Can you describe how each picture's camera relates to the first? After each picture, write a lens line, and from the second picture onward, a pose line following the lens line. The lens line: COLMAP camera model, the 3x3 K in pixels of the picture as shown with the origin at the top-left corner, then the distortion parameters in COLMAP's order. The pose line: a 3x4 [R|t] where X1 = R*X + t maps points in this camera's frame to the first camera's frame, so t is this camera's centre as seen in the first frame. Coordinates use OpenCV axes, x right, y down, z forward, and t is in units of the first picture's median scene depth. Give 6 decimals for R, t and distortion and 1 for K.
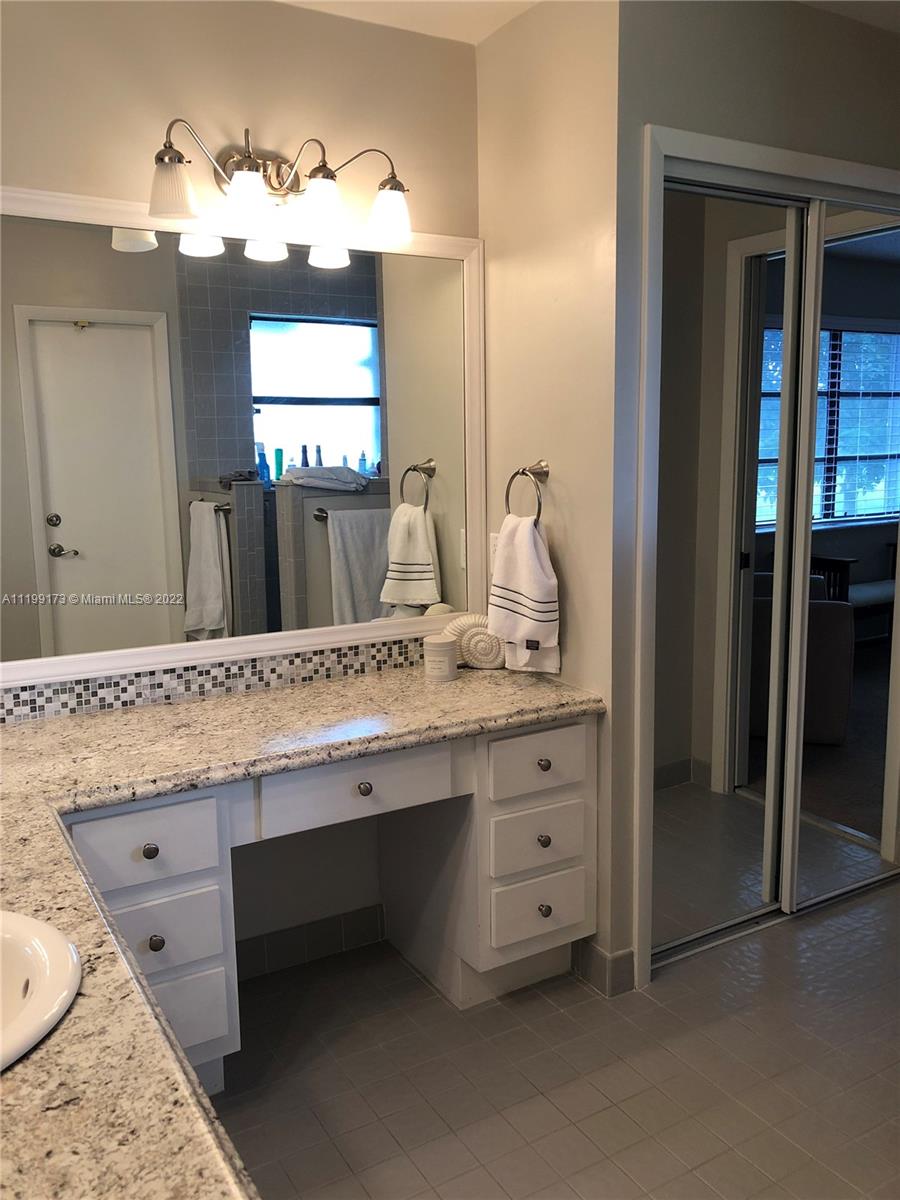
lens RADIAL K [[988.4, 0, 450.0], [0, 988.4, 600.0], [0, 0, 1]] dist [0.012636, -0.009212]
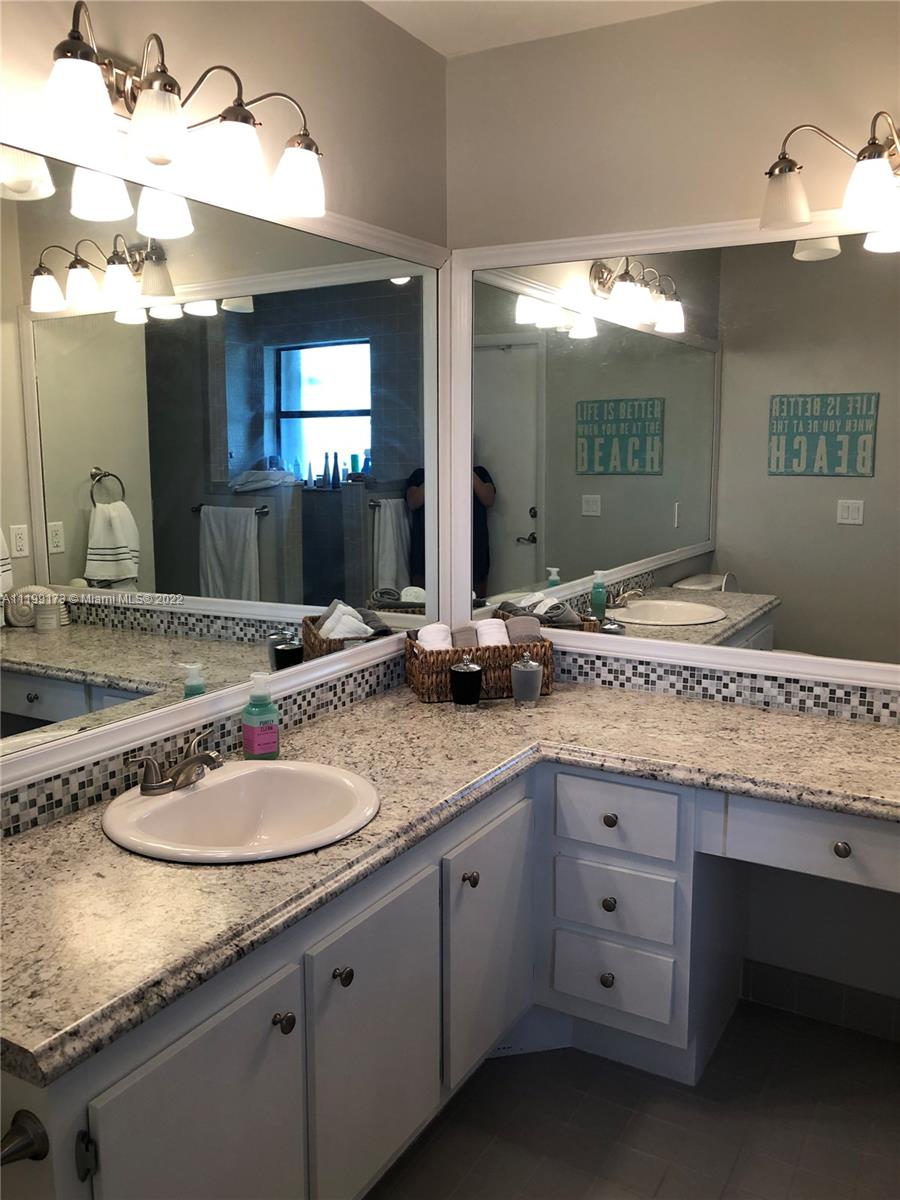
lens RADIAL K [[966.6, 0, 450.0], [0, 966.6, 600.0], [0, 0, 1]] dist [-0.000800, -0.001619]
pose [[0.467319, 0.144273, -0.872238, 0.437709], [-0.142333, 0.986003, 0.086832, -0.048770], [0.872556, 0.083570, 0.481312, 0.251155]]
